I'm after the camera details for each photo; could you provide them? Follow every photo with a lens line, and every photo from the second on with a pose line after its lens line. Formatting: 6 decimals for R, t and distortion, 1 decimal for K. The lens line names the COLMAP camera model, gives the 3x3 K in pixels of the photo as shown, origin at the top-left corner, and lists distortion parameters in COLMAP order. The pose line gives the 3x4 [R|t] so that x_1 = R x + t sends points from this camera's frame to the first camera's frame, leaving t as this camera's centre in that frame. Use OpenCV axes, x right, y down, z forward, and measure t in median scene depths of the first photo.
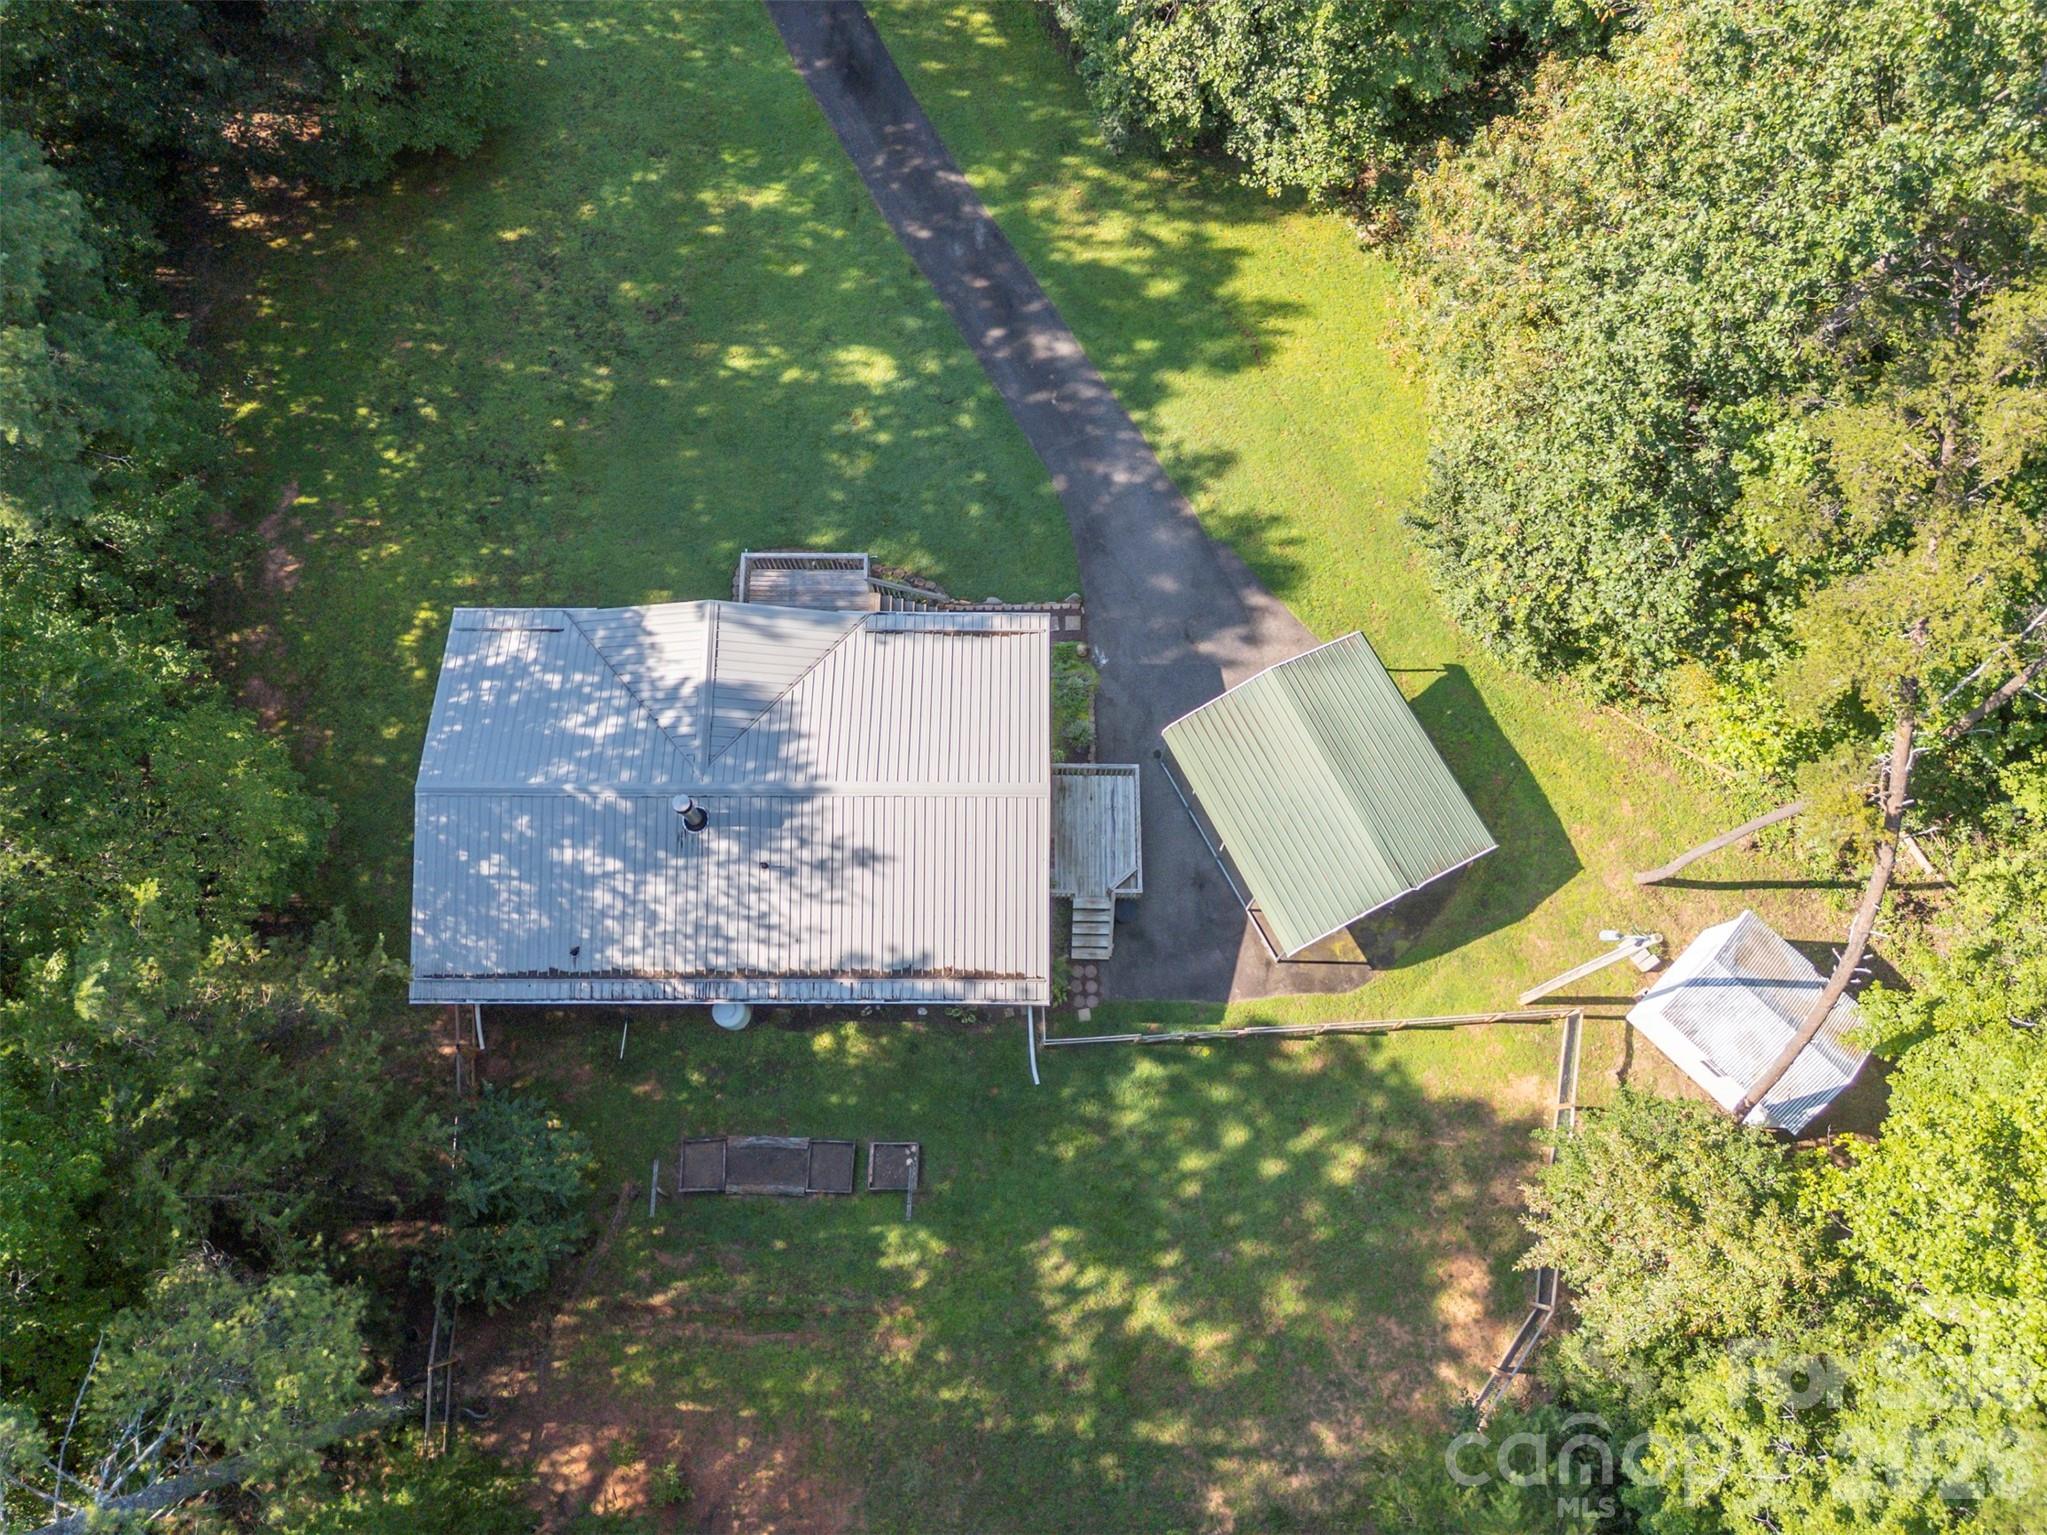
lens RADIAL K [[1499.9, 0, 1017.9], [0, 1499.9, 765.0], [0, 0, 1]] dist [0.079744, -0.071169]
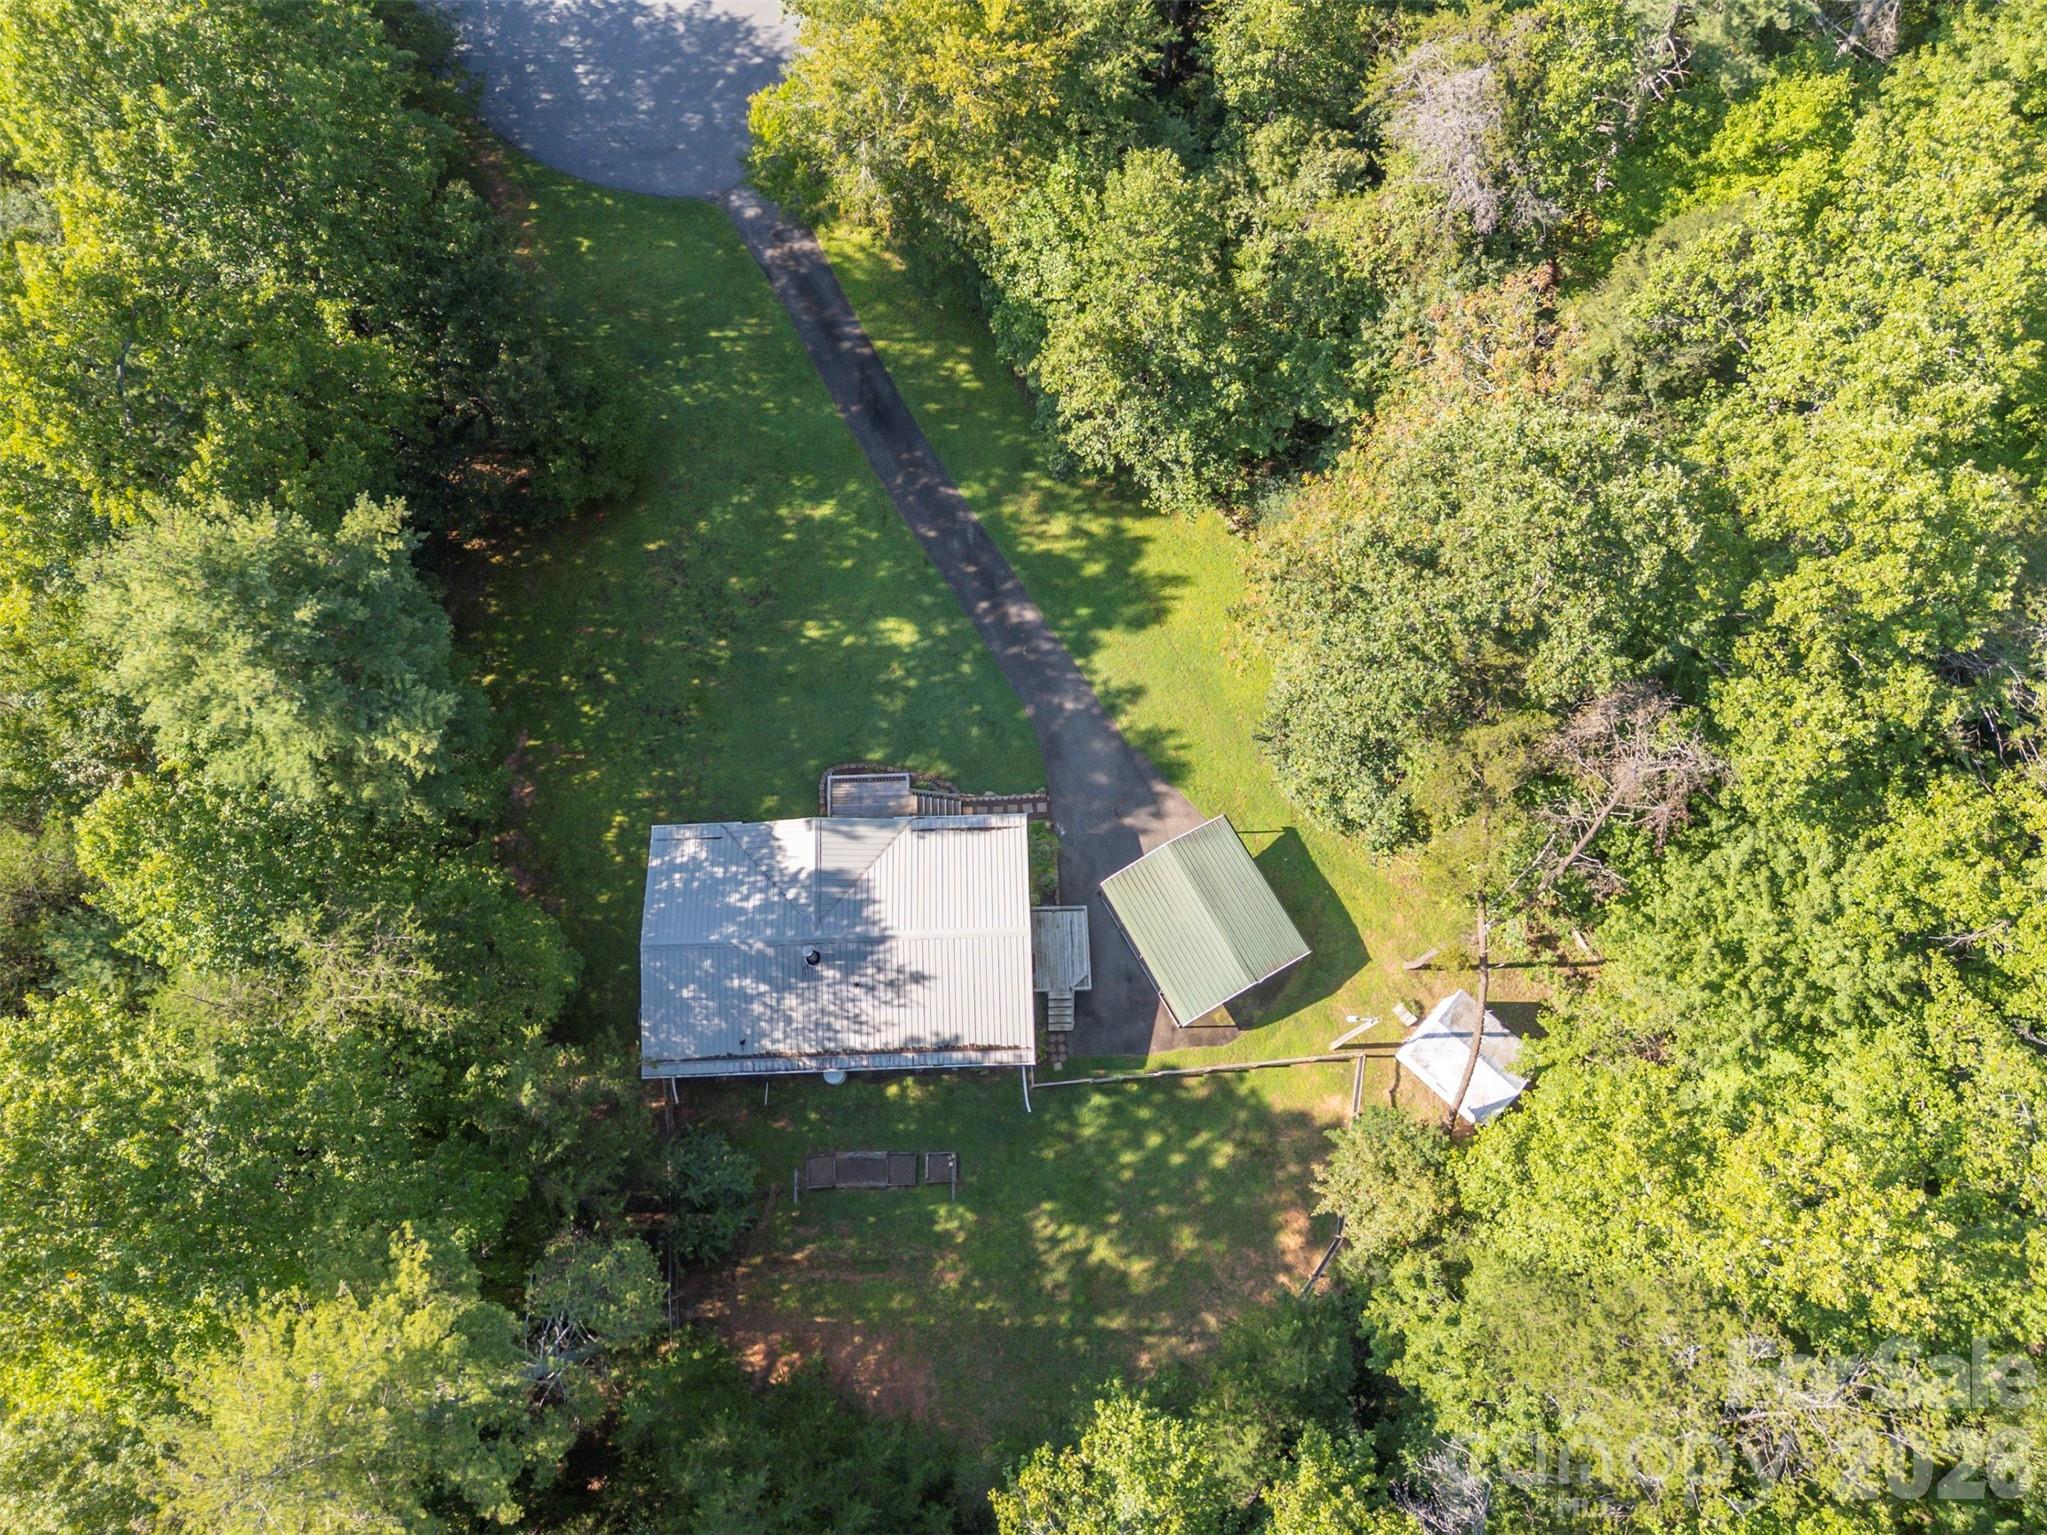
lens RADIAL K [[1451.3, 0, 1018.1], [0, 1451.3, 771.4], [0, 0, 1]] dist [0.131234, -0.279921]
pose [[0.999300, -0.034967, 0.013309, -0.006273], [0.034984, 0.999387, -0.001082, -0.143617], [-0.013263, 0.001547, 0.999911, -0.532127]]
